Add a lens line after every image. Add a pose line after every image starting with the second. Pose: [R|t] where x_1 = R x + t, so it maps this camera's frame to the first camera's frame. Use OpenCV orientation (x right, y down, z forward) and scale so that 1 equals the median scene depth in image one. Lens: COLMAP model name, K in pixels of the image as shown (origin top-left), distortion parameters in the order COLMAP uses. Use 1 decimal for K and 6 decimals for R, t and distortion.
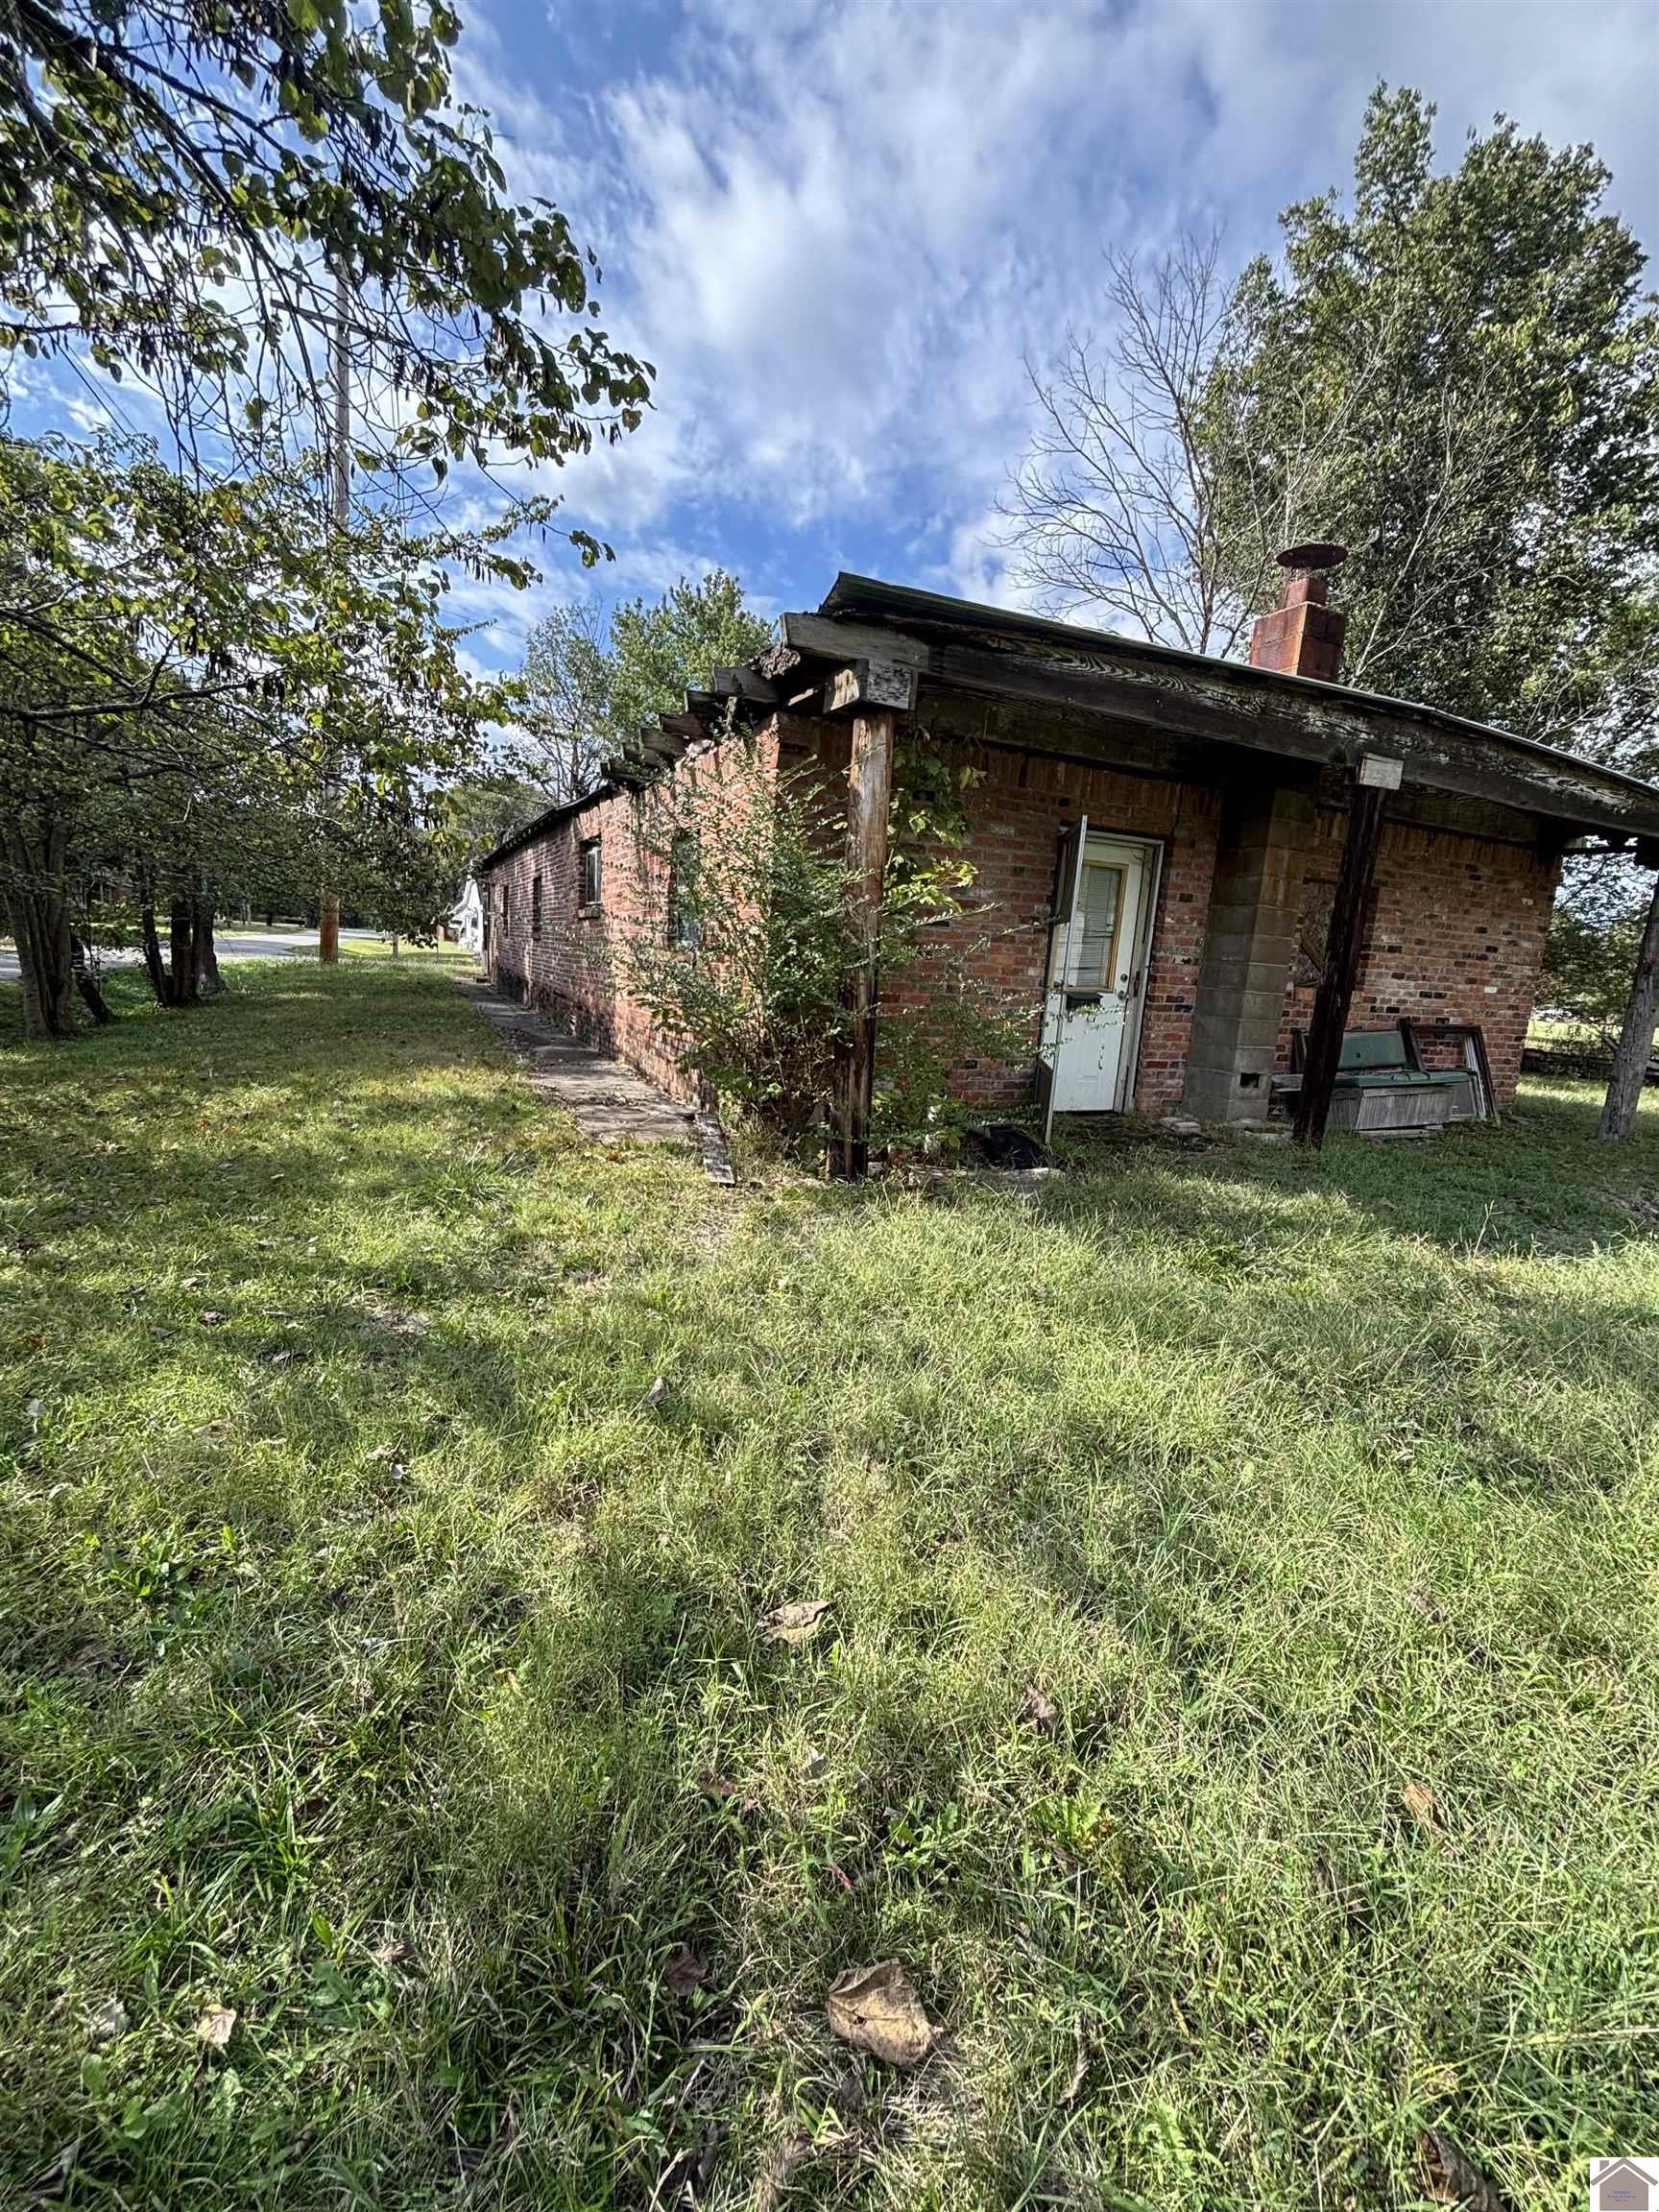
lens RADIAL K [[881.0, 0, 829.5], [0, 881.0, 1106.0], [0, 0, 1]] dist [-0.002278, -0.000320]
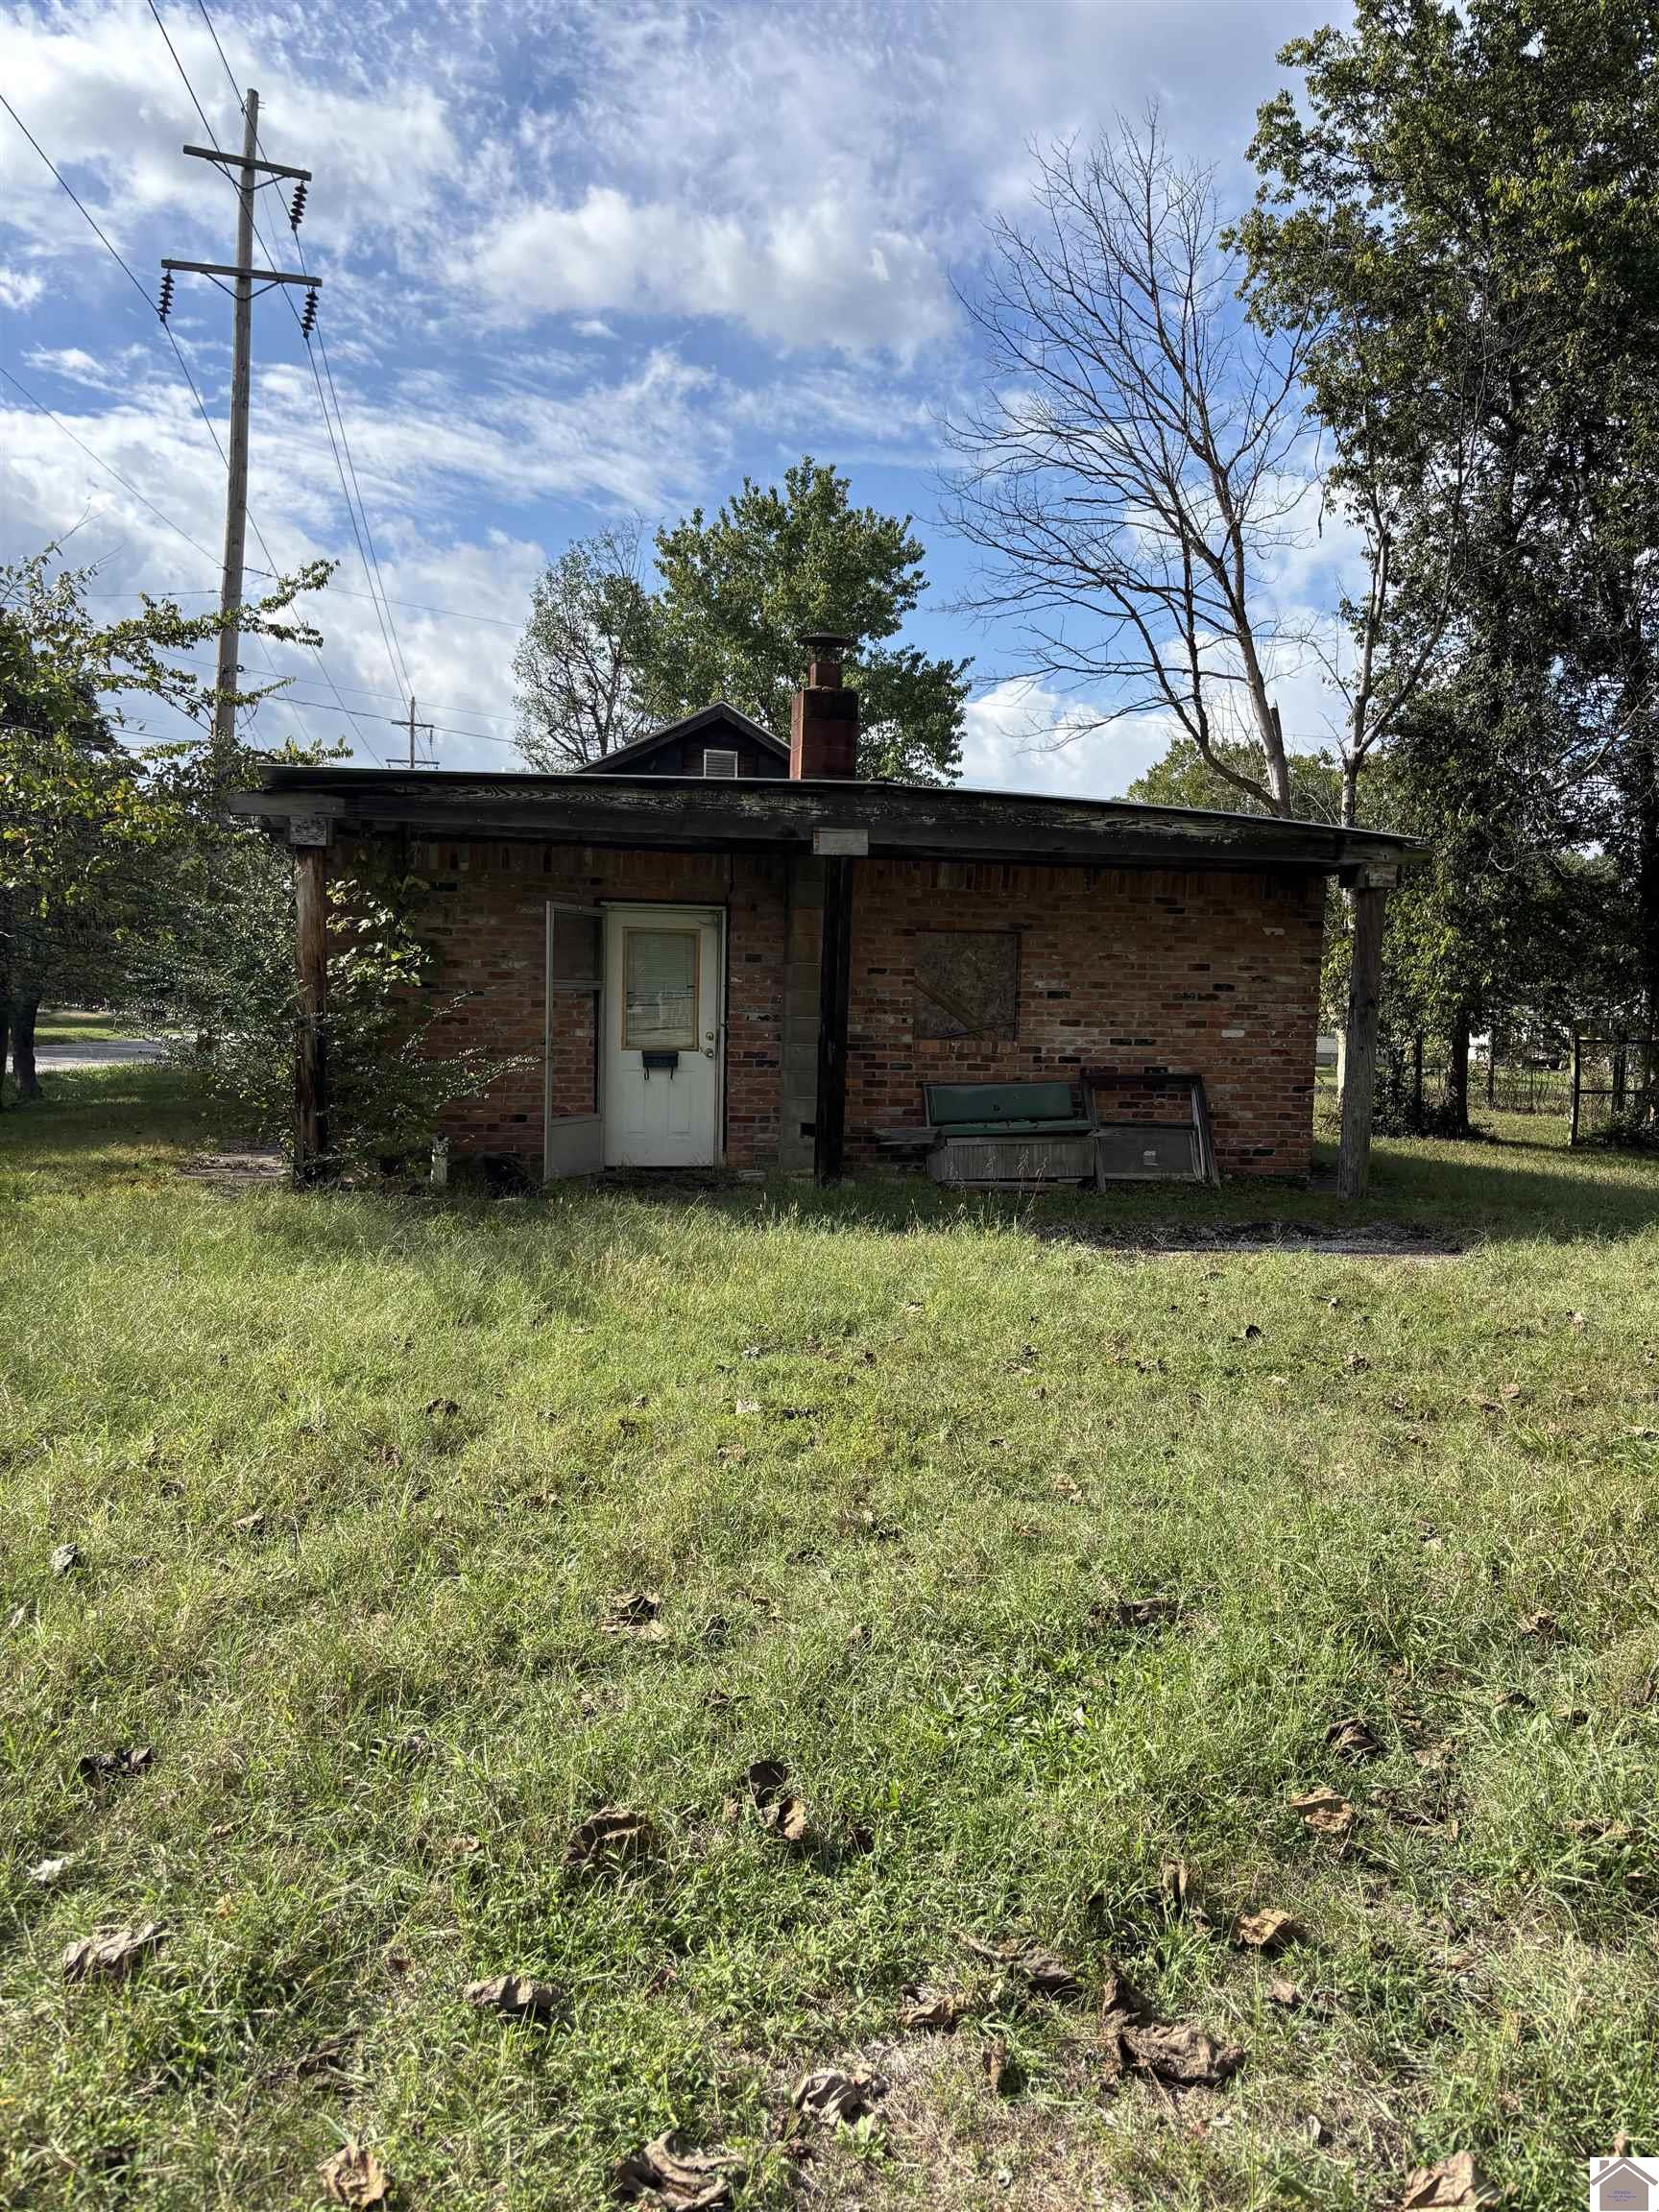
lens RADIAL K [[1666.9, 0, 840.9], [0, 1666.9, 1111.0], [0, 0, 1]] dist [0.049059, 0.001550]
pose [[0.973639, -0.031079, -0.225965, 0.883691], [0.002699, 0.992174, -0.124832, 0.175992], [0.228077, 0.120932, 0.966104, -0.795444]]
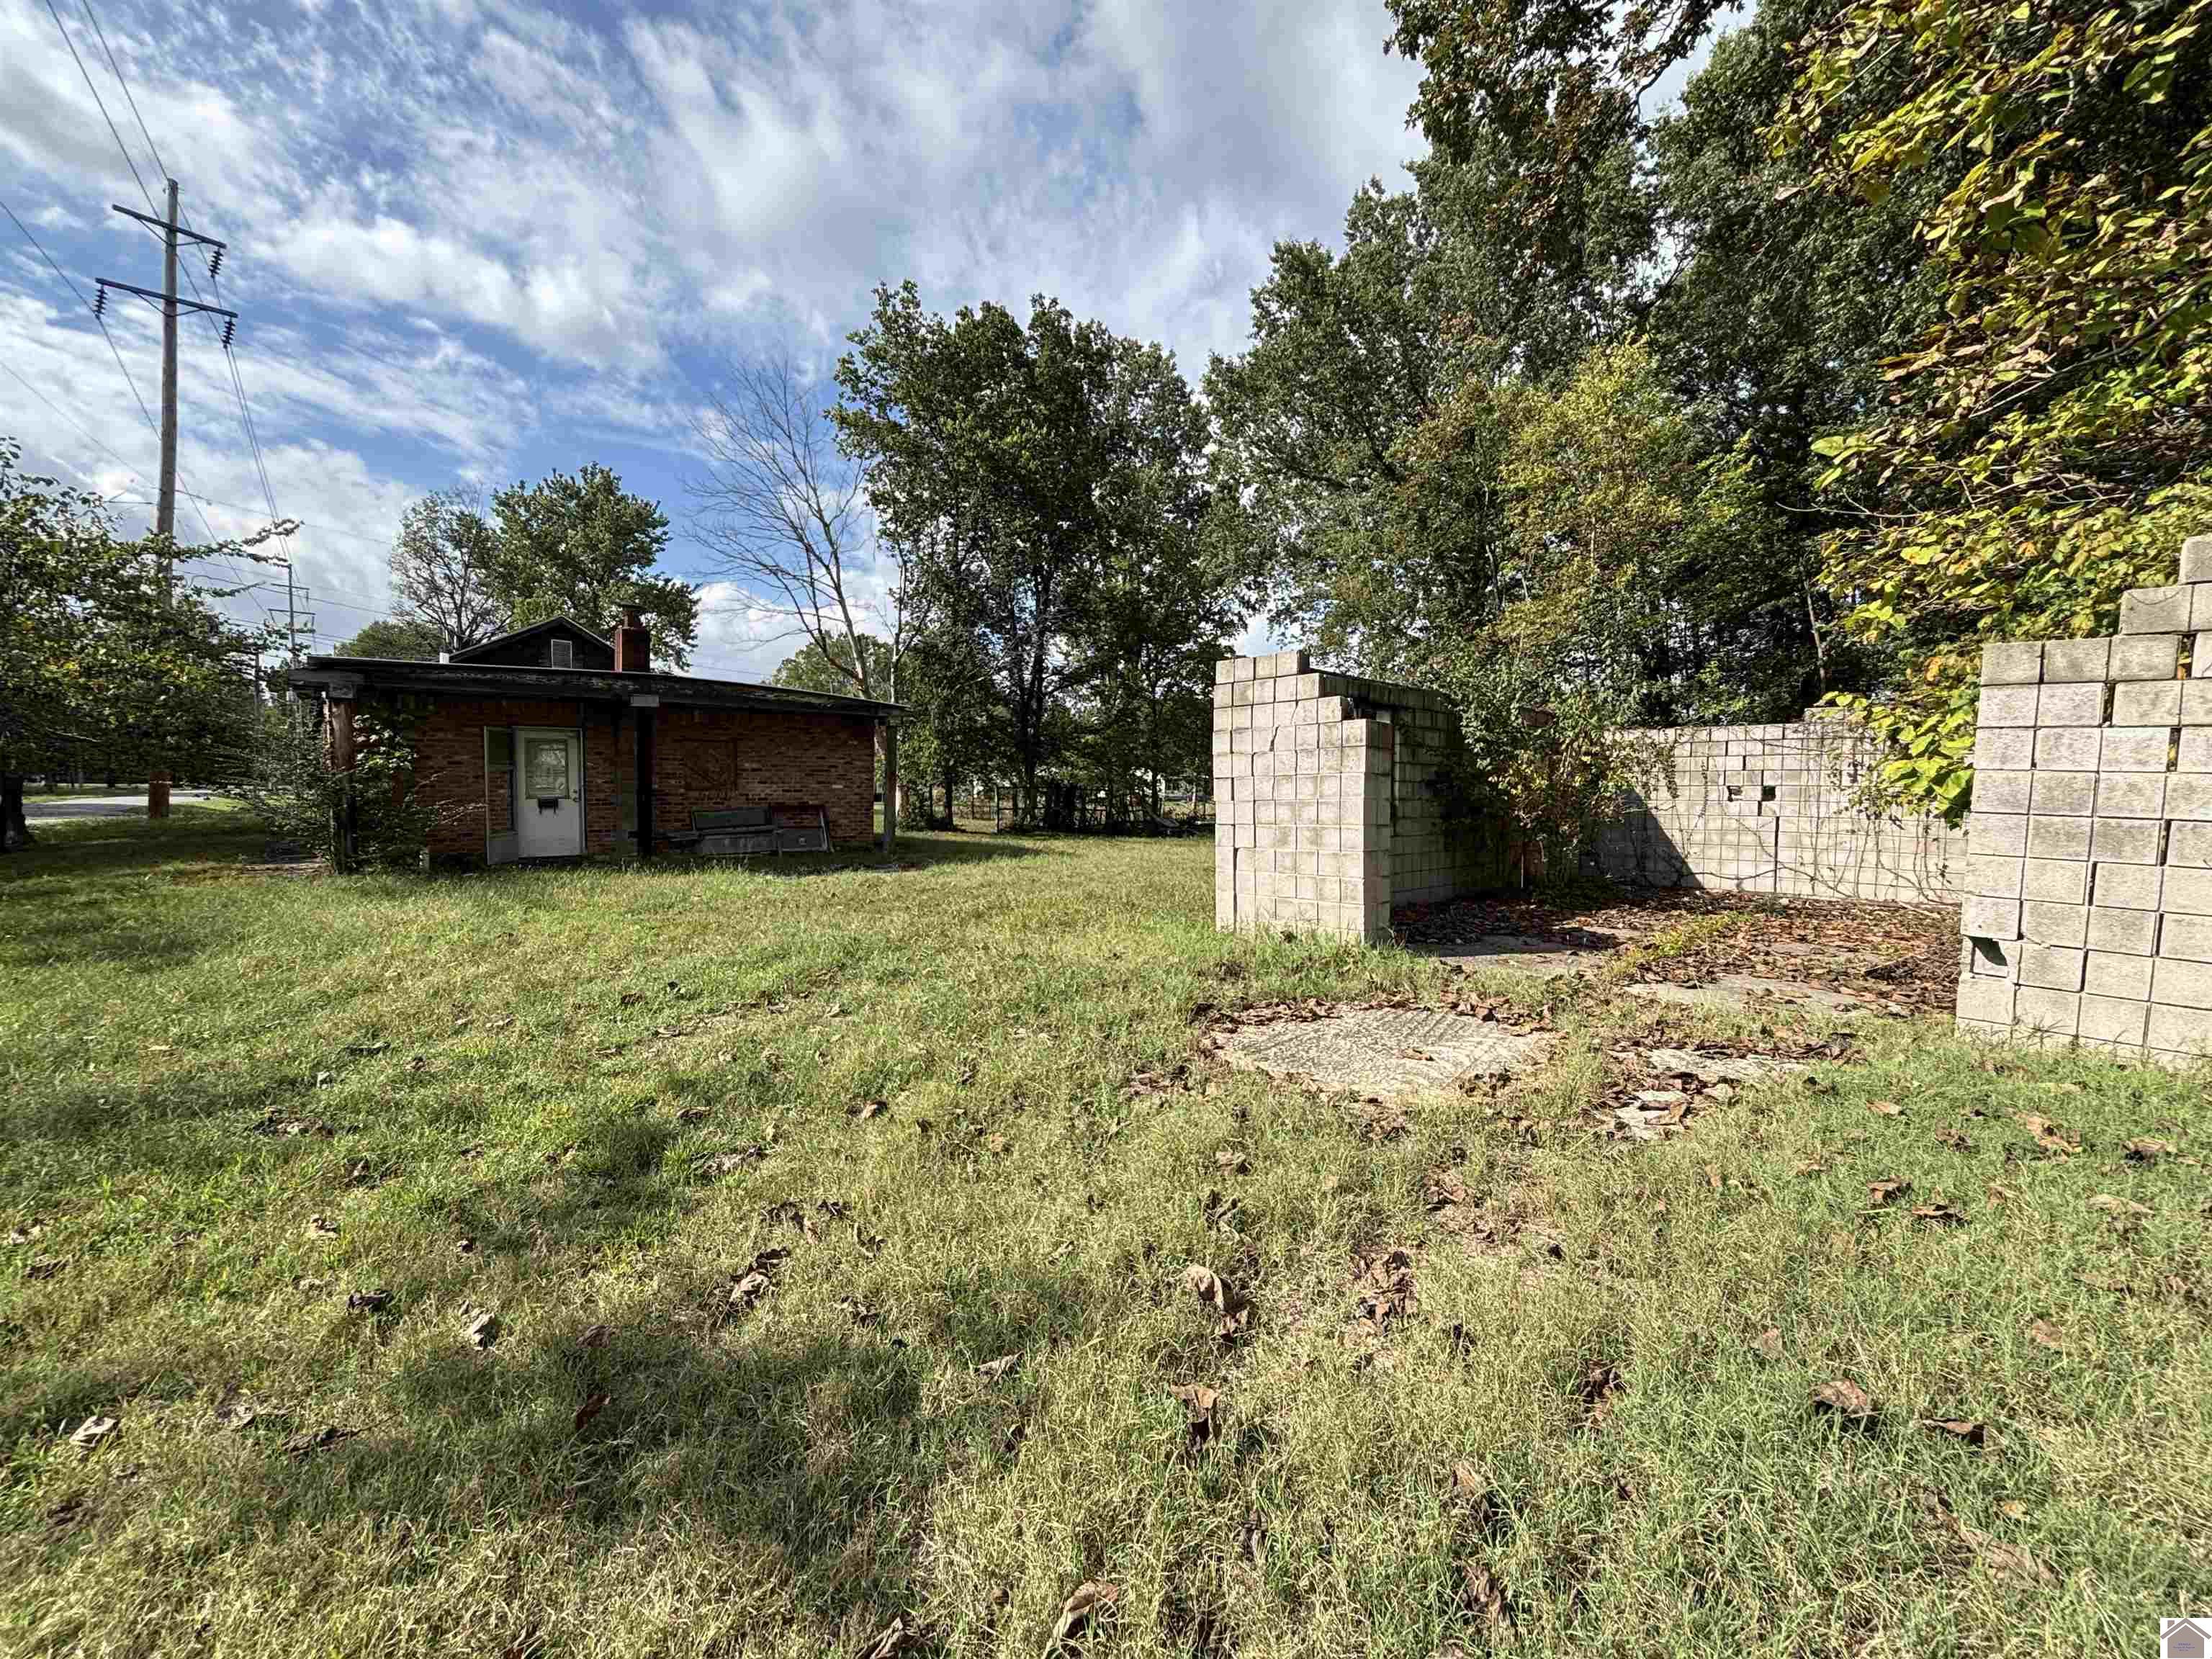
lens RADIAL K [[897.2, 0, 1112.1], [0, 897.2, 825.6], [0, 0, 1]] dist [-0.003293, -0.000908]
pose [[0.960734, -0.068561, 0.268868, 0.946358], [0.098549, 0.990129, -0.099660, 0.261641], [-0.259381, 0.122243, 0.958007, -1.310354]]
